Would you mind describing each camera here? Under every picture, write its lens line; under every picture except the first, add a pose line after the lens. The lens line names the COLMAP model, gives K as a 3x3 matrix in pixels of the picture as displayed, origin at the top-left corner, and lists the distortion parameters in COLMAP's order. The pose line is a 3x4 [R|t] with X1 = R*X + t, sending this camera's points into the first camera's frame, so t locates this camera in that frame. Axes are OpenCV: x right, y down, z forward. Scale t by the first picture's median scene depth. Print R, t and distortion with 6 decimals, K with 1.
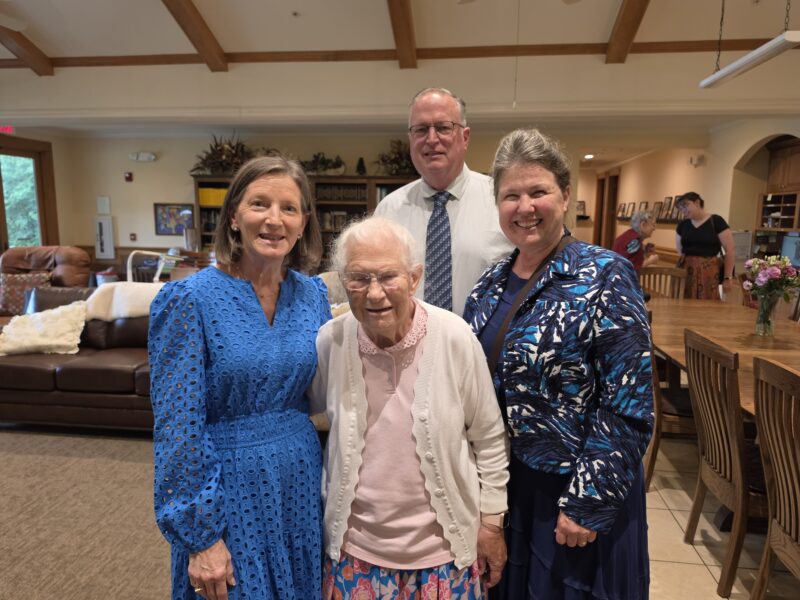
lens RADIAL K [[549.7, 0, 398.9], [0, 549.7, 295.8], [0, 0, 1]] dist [0.013656, -0.018462]
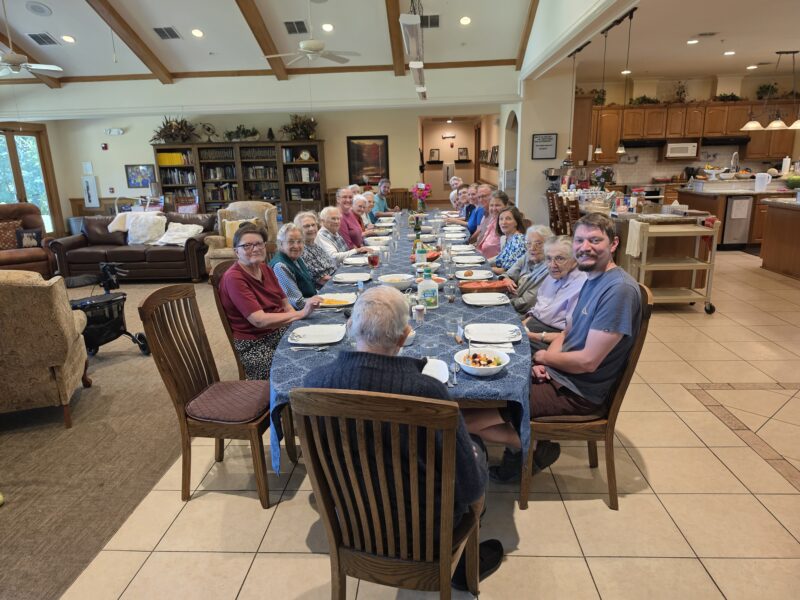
lens RADIAL K [[549.7, 0, 406.1], [0, 549.7, 307.4], [0, 0, 1]] dist [0.013656, -0.018462]
pose [[0.995511, -0.058471, 0.074420, 0.149296], [0.049389, 0.991723, 0.118514, 0.063370], [-0.080734, -0.114307, 0.990160, -0.512188]]
